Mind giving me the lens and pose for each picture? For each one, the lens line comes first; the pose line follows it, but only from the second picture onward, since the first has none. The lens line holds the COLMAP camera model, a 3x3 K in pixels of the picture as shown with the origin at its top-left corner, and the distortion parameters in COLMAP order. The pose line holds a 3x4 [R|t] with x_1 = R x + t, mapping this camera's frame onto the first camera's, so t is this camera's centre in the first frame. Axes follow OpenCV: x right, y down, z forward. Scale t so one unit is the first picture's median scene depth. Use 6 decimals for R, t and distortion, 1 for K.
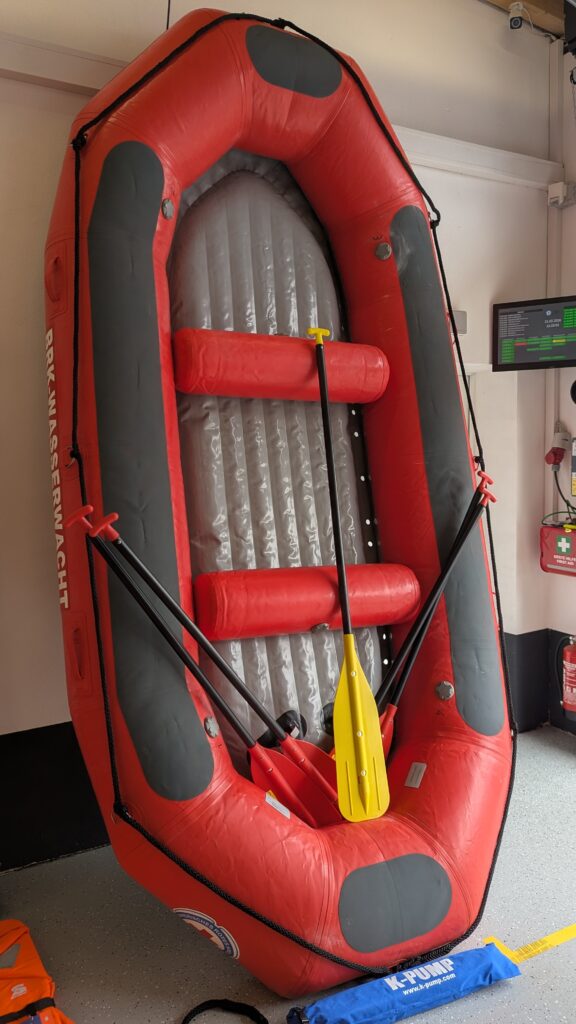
lens RADIAL K [[715.1, 0, 290.3], [0, 715.1, 509.5], [0, 0, 1]] dist [0.028152, -0.013299]
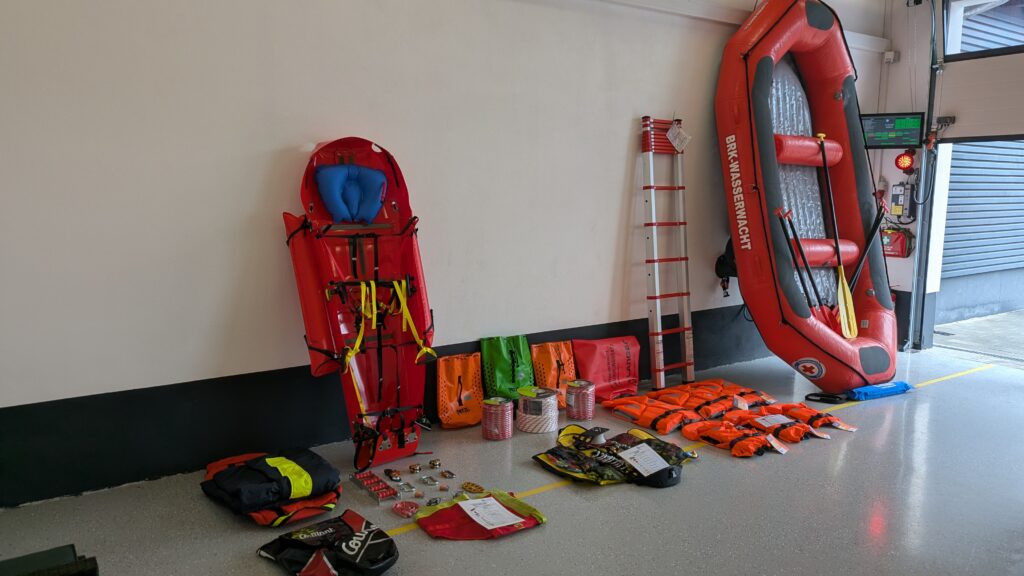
lens RADIAL K [[715.1, 0, 513.1], [0, 715.1, 291.8], [0, 0, 1]] dist [0.028152, -0.013299]
pose [[0.993776, 0.005322, 0.111270, -1.169407], [-0.011641, 0.998350, 0.056222, 0.127896], [-0.110787, -0.057167, 0.992199, -1.164497]]
